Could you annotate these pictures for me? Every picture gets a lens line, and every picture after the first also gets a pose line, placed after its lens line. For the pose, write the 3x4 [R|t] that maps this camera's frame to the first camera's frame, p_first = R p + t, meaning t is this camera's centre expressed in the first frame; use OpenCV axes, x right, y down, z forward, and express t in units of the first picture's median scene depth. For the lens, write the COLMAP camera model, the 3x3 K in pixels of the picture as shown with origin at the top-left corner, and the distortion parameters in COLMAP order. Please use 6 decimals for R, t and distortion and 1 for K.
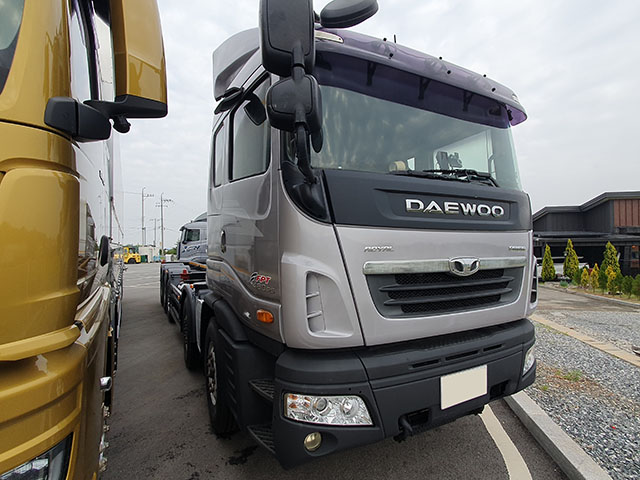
lens RADIAL K [[258.3, 0, 319.5], [0, 258.3, 238.3], [0, 0, 1]] dist [-0.013597, -0.000518]
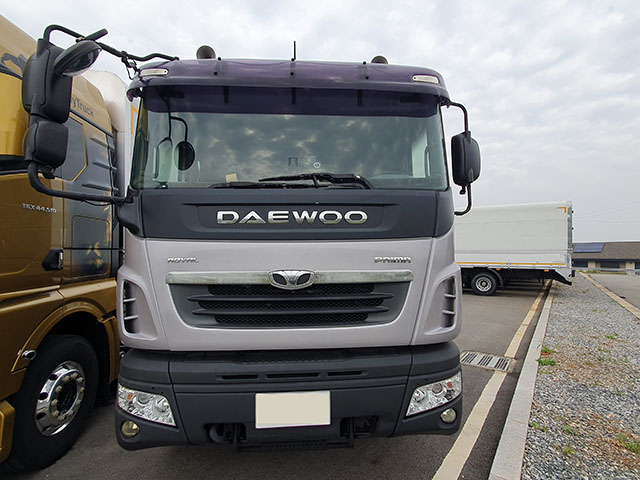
lens RADIAL K [[258.3, 0, 321.5], [0, 258.3, 244.4], [0, 0, 1]] dist [-0.013597, -0.000518]
pose [[0.951729, -0.019468, -0.306322, 1.002301], [0.013993, 0.999701, -0.020059, 0.005211], [0.306621, 0.014805, 0.951717, 0.152595]]
